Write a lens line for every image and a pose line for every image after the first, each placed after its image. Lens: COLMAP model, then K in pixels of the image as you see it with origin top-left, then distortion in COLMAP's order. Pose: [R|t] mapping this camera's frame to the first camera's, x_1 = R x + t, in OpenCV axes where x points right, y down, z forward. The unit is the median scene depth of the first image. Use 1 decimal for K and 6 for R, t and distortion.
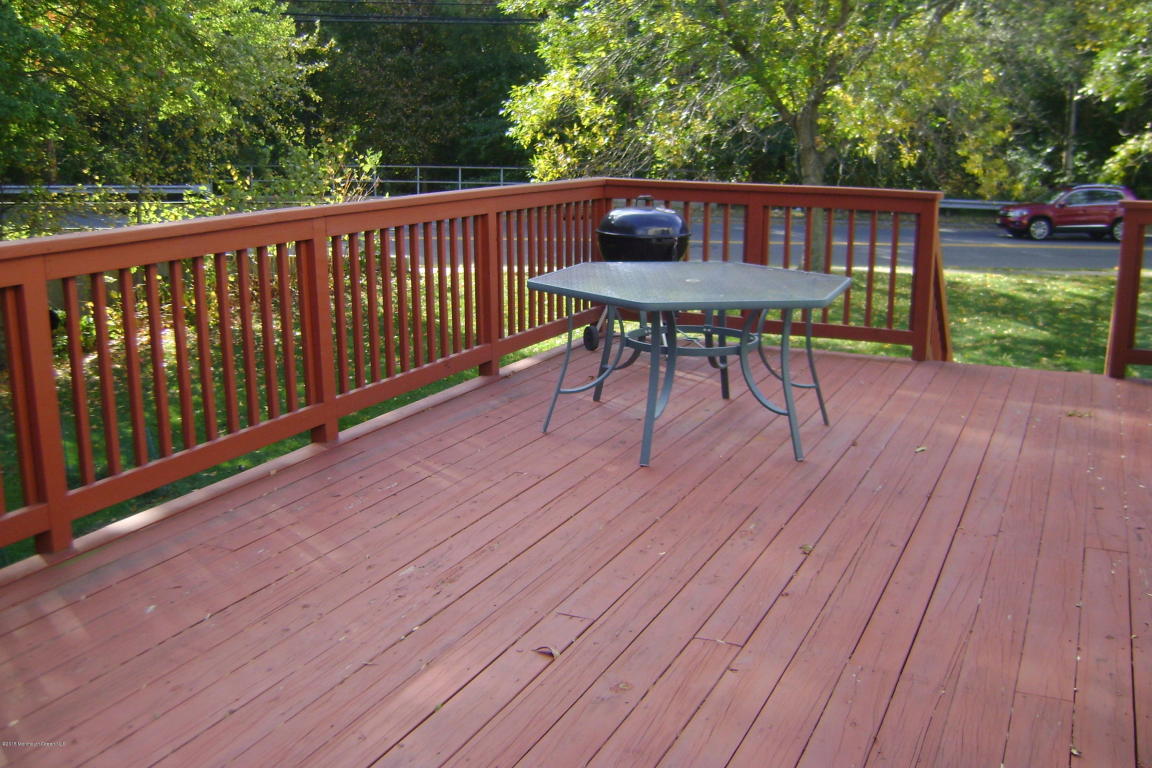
lens RADIAL K [[1207.3, 0, 576.7], [0, 1207.3, 385.8], [0, 0, 1]] dist [-0.129069, 0.000000]
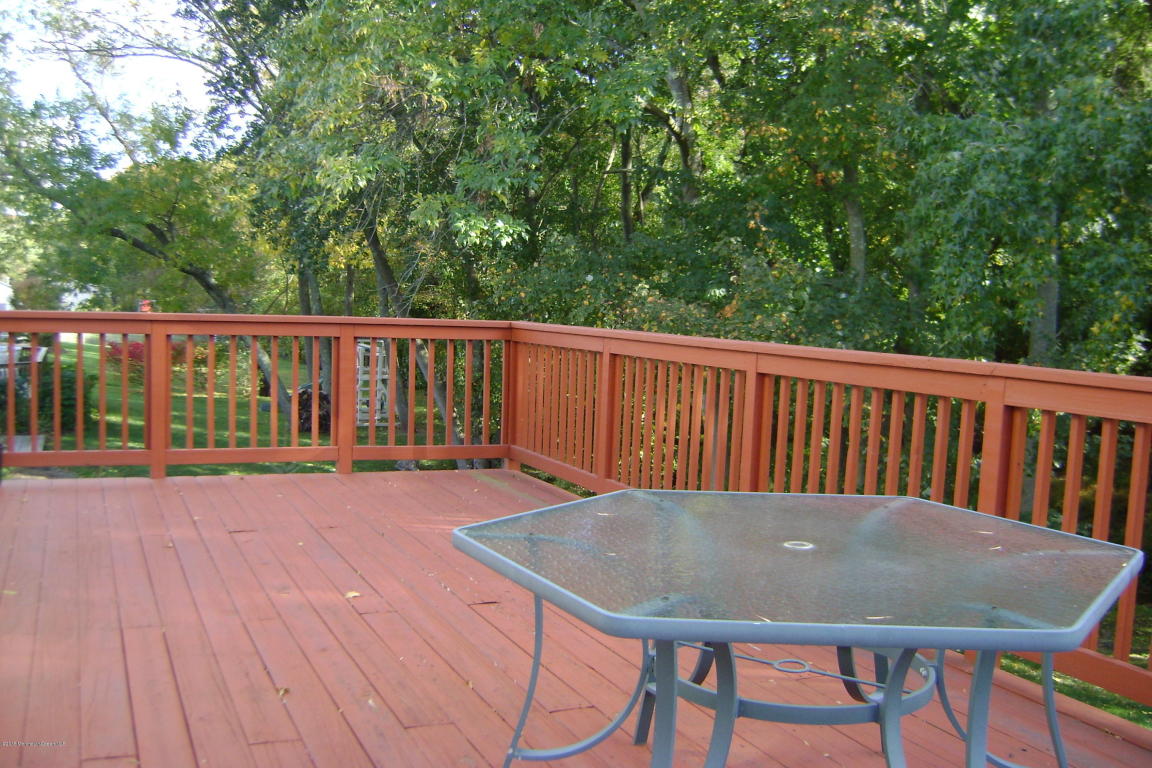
lens RADIAL K [[1207.3, 0, 576.0], [0, 1207.3, 385.7], [0, 0, 1]] dist [-0.129069, 0.000000]
pose [[-0.691881, 0.024145, -0.721608, 0.683569], [-0.191479, 0.957518, 0.215629, -0.320916], [0.696159, 0.287362, -0.657865, 1.687293]]
